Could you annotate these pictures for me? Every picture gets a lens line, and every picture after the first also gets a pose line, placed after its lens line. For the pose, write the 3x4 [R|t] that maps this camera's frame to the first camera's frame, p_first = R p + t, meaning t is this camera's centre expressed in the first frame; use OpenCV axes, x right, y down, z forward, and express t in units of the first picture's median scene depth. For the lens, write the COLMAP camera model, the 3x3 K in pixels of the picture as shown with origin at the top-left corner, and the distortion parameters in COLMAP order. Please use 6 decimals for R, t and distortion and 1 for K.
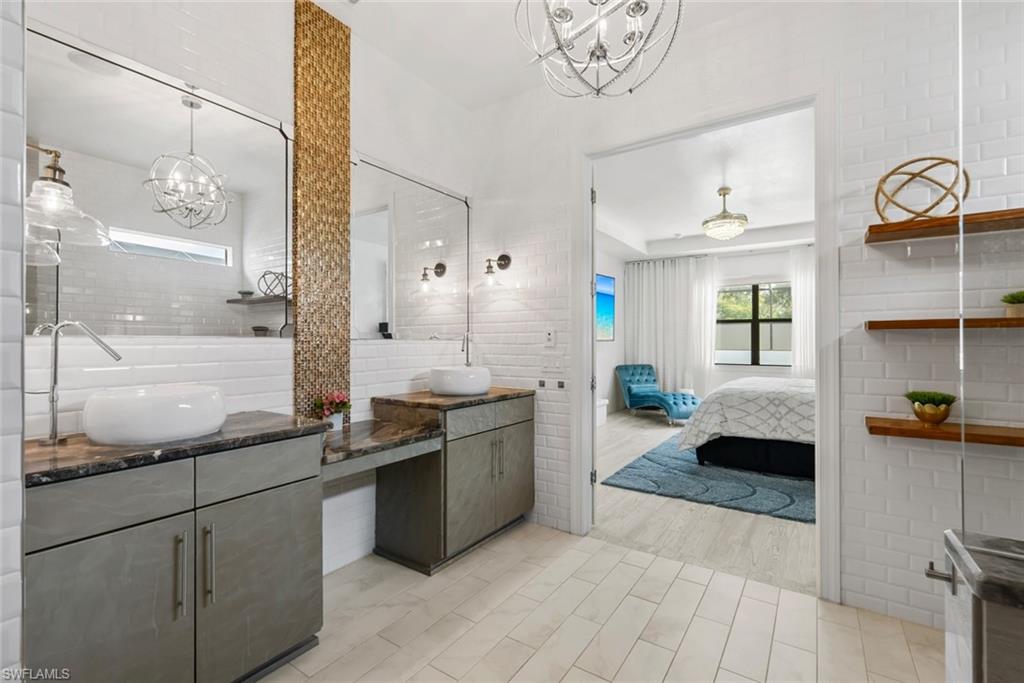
lens RADIAL K [[452.9, 0, 508.4], [0, 452.9, 340.8], [0, 0, 1]] dist [-0.003322, 0.000188]
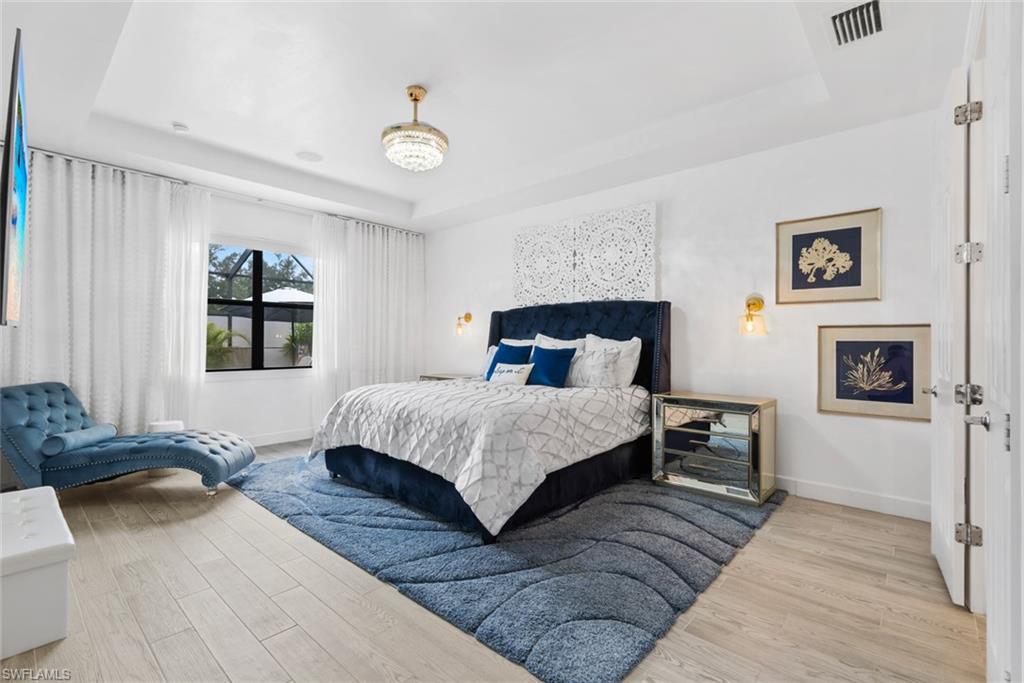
lens RADIAL K [[452.9, 0, 511.7], [0, 452.9, 338.8], [0, 0, 1]] dist [-0.003322, 0.000188]
pose [[0.125481, 0.010312, 0.992042, -0.092258], [-0.008648, 0.999919, -0.009300, 0.011534], [-0.992058, -0.007412, 0.125560, 0.570605]]
